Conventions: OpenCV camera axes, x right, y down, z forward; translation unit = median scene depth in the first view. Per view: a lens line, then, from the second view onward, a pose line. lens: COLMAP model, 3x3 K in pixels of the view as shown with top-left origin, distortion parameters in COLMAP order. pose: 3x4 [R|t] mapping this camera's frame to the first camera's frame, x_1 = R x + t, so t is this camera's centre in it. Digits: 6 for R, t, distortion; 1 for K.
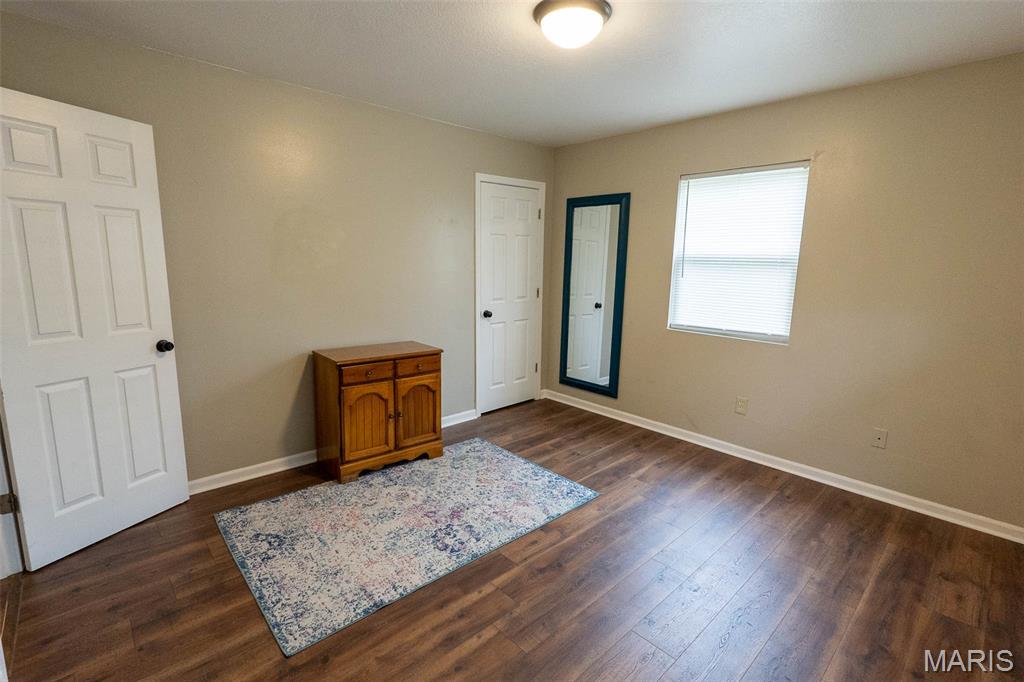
lens RADIAL K [[472.8, 0, 513.3], [0, 472.8, 341.2], [0, 0, 1]] dist [-0.005606, 0.001069]
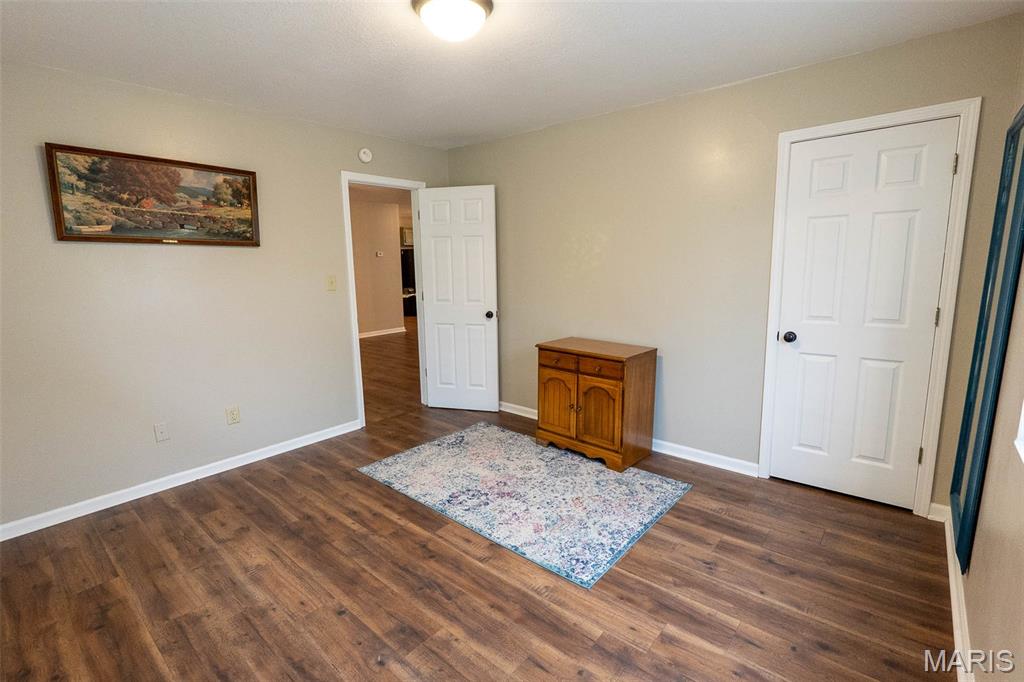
lens RADIAL K [[472.8, 0, 512.2], [0, 472.8, 340.4], [0, 0, 1]] dist [-0.005606, 0.001069]
pose [[0.109680, 0.149782, -0.982617, 0.788125], [-0.150922, 0.979628, 0.132480, -0.114082], [0.982442, 0.133768, 0.130051, 0.723626]]
